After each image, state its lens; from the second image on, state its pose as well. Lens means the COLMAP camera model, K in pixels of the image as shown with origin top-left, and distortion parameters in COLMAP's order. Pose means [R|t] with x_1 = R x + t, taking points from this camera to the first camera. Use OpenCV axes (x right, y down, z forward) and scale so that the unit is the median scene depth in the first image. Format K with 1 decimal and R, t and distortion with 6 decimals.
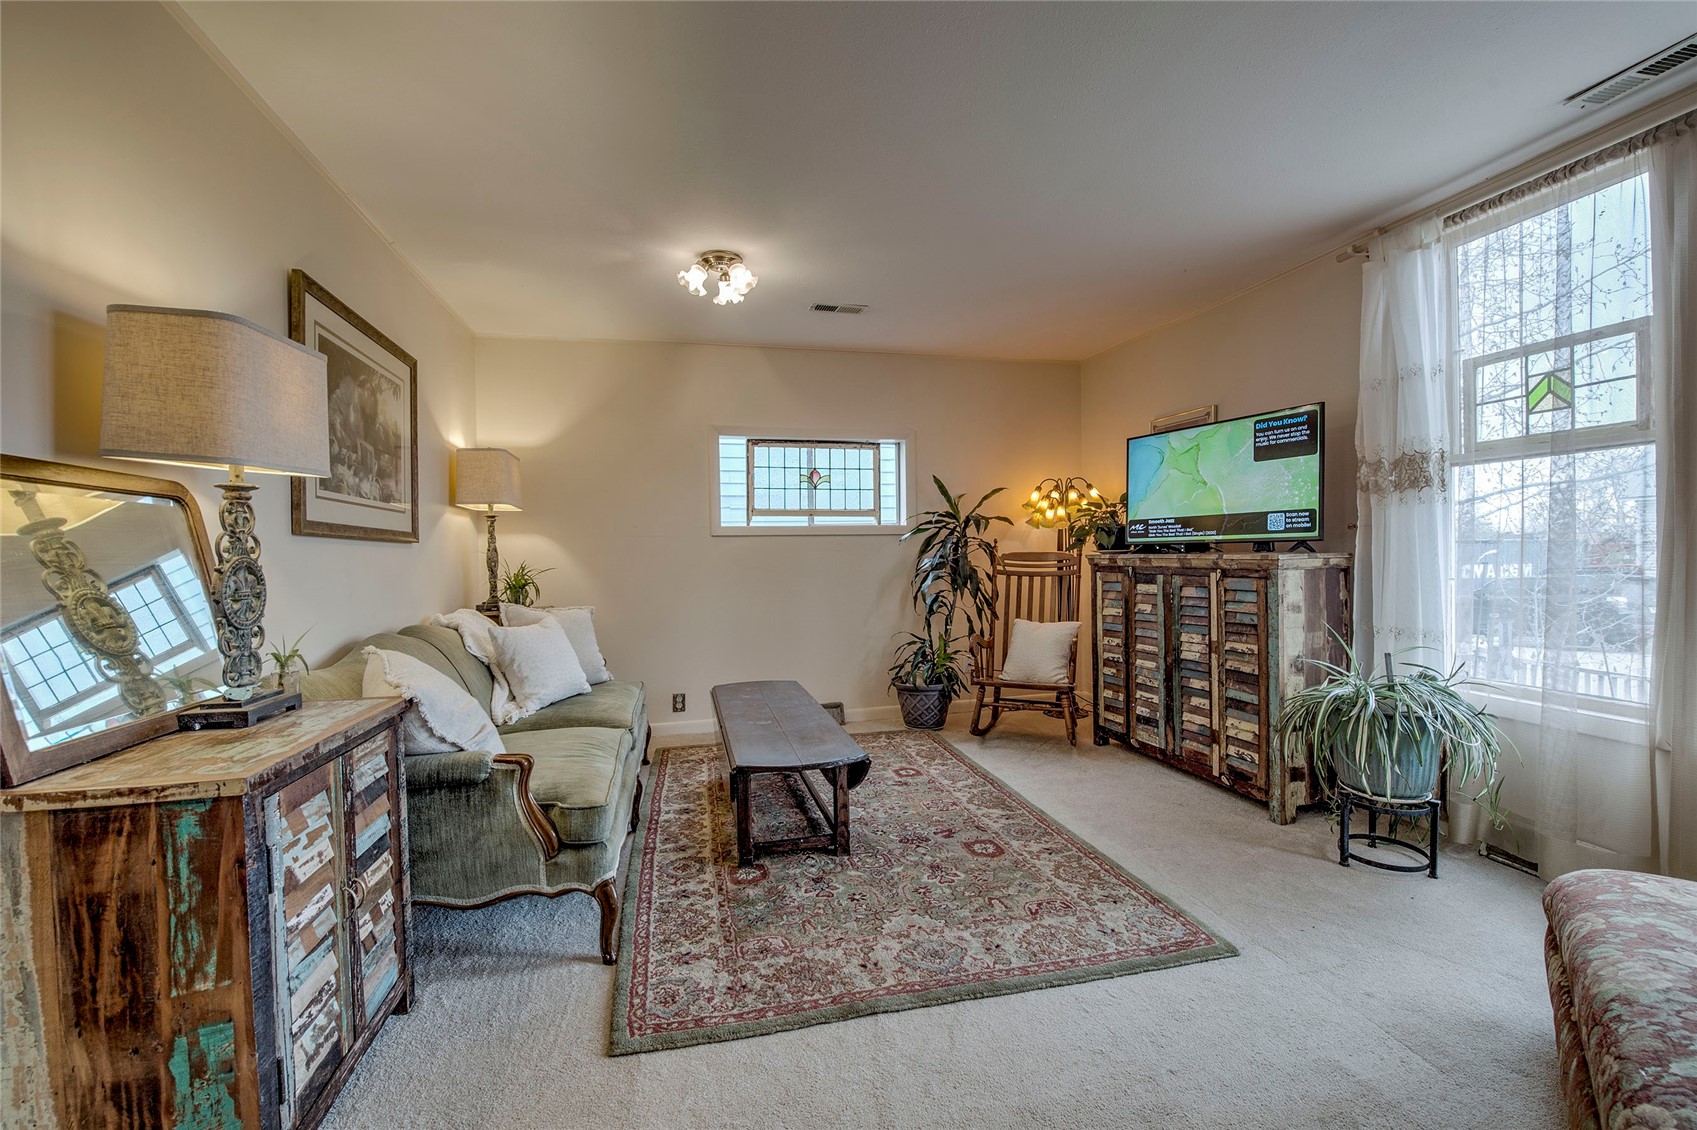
lens RADIAL K [[704.6, 0, 835.2], [0, 704.6, 564.4], [0, 0, 1]] dist [-0.020794, -0.002384]
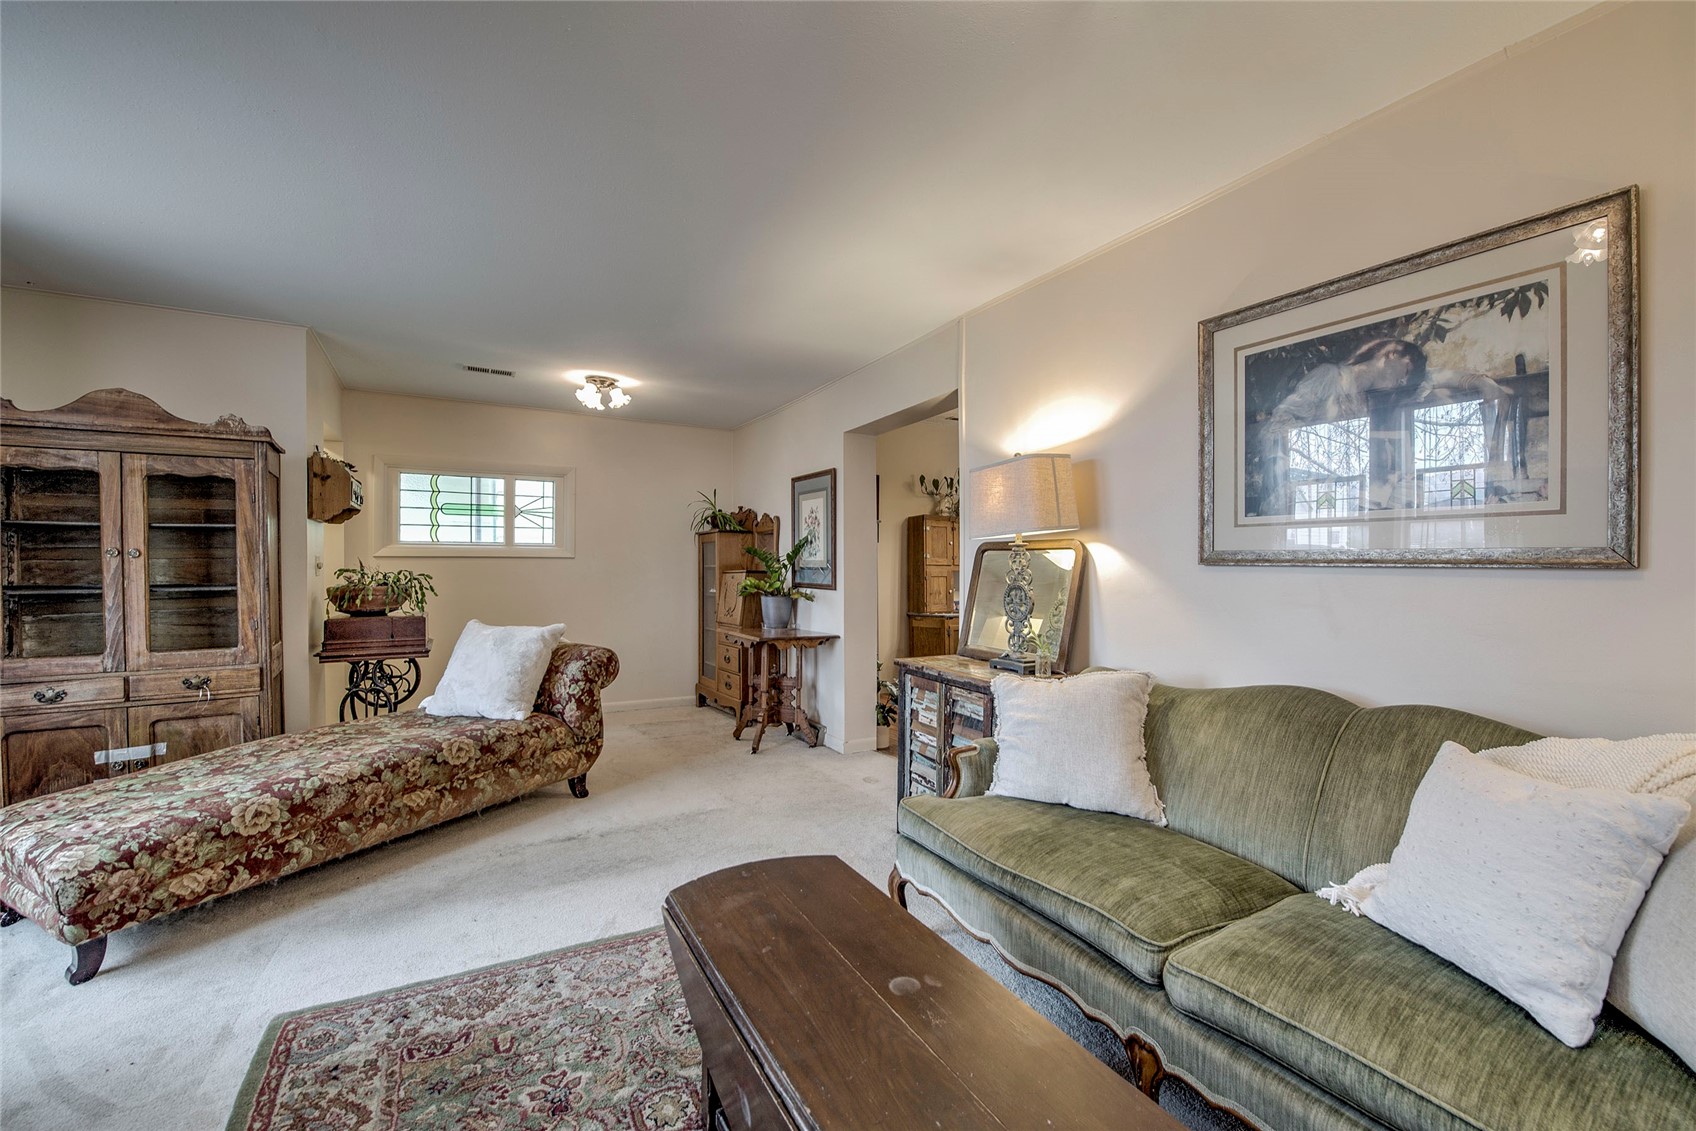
lens RADIAL K [[687.3, 0, 845.3], [0, 687.3, 569.1], [0, 0, 1]] dist [-0.017515, -0.002512]
pose [[-0.958404, 0.014549, -0.285045, 0.052172], [0.008203, 0.999691, 0.023446, -0.048475], [0.285298, 0.020132, -0.958227, 1.337629]]
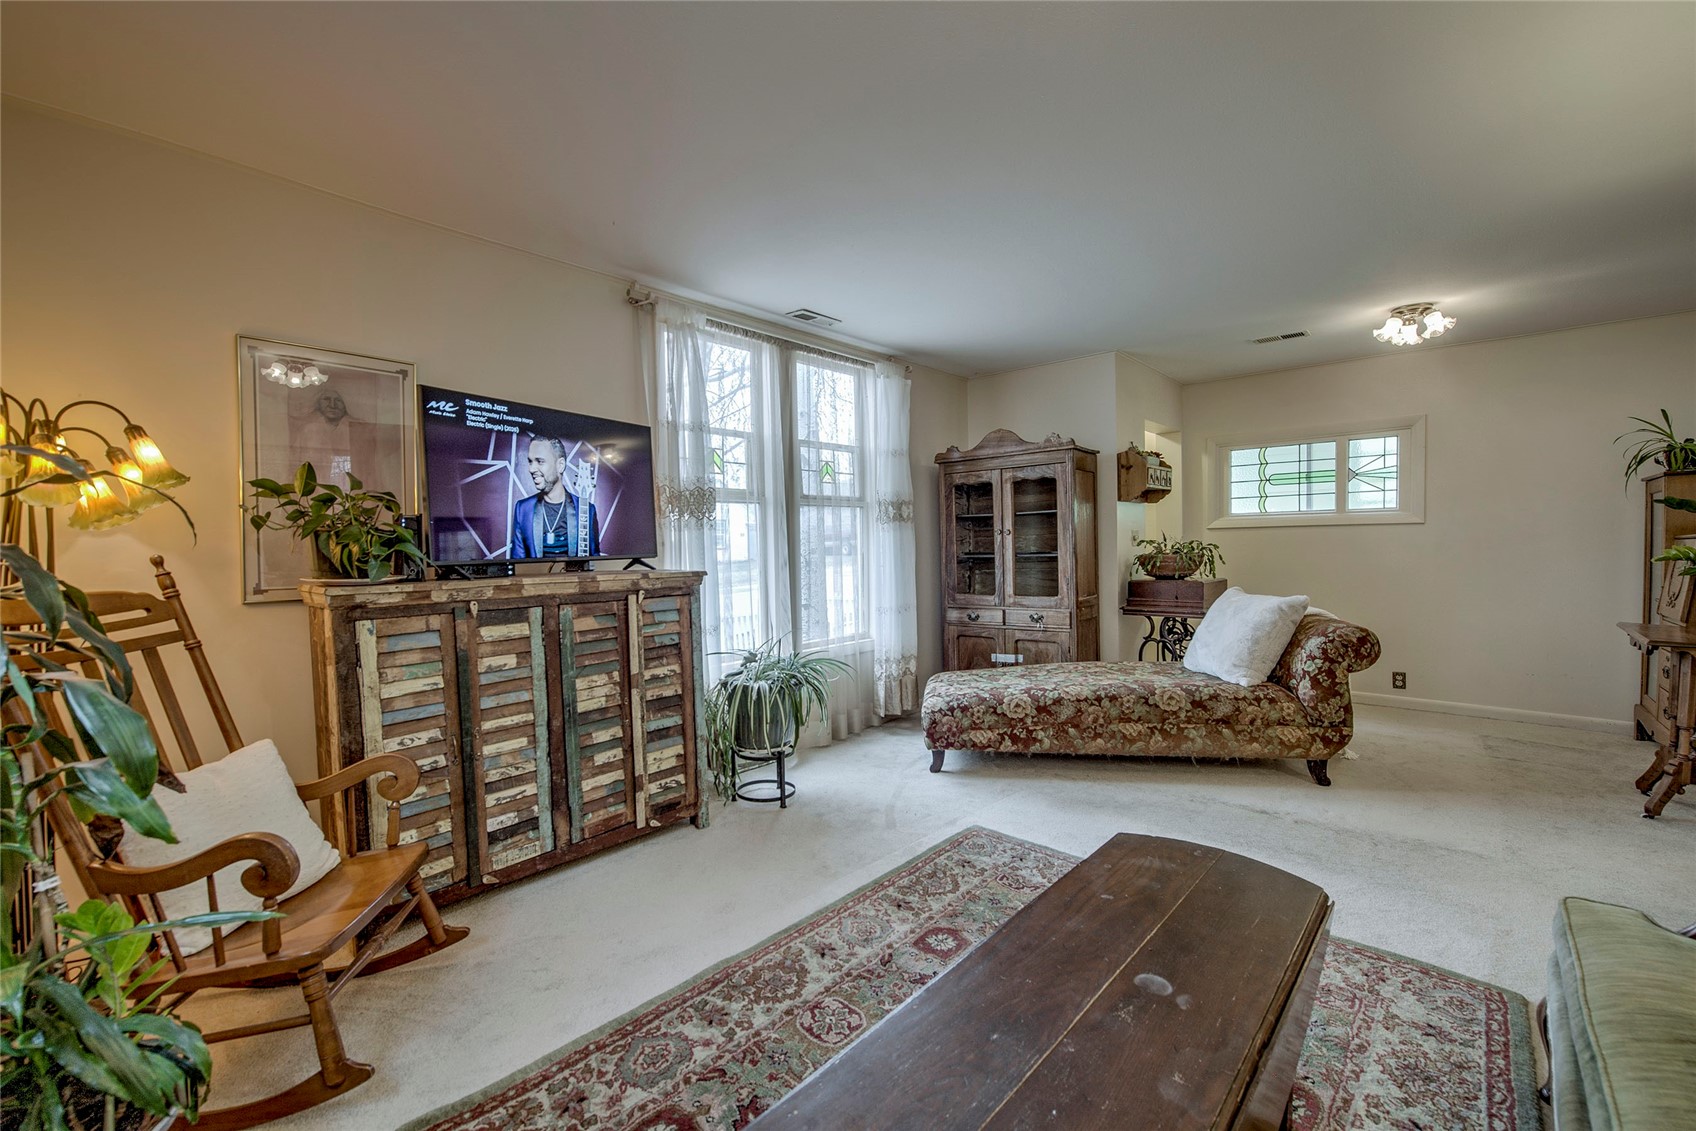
lens RADIAL K [[687.3, 0, 845.3], [0, 687.3, 569.1], [0, 0, 1]] dist [-0.017515, -0.002512]
pose [[-0.559008, -0.004761, 0.829148, -0.315350], [0.039022, 0.998724, 0.032043, -0.037883], [-0.828243, 0.050267, -0.558110, 1.299420]]
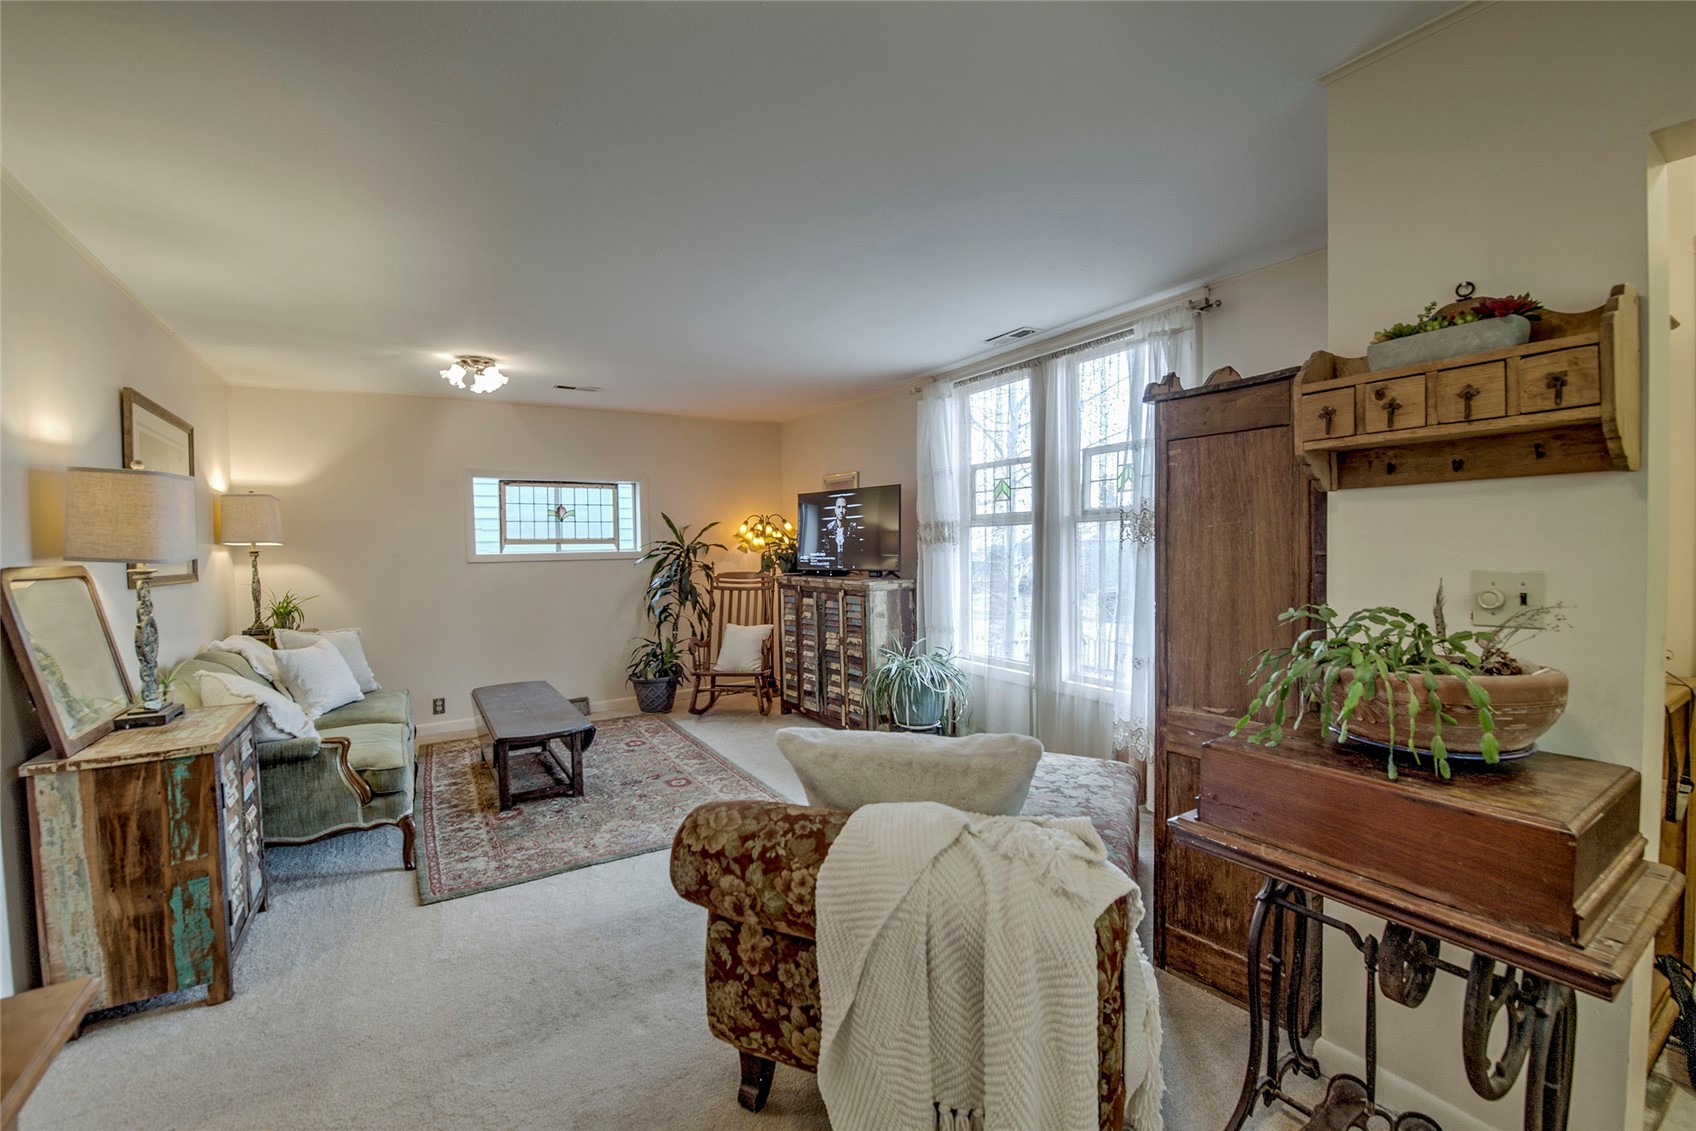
lens RADIAL K [[721.4, 0, 850.9], [0, 721.4, 568.7], [0, 0, 1]] dist [-0.022225, -0.000868]
pose [[0.944507, -0.012113, 0.328268, 0.052724], [0.007178, 0.999842, 0.016242, -0.066010], [-0.328413, -0.012984, 0.944445, -0.496942]]
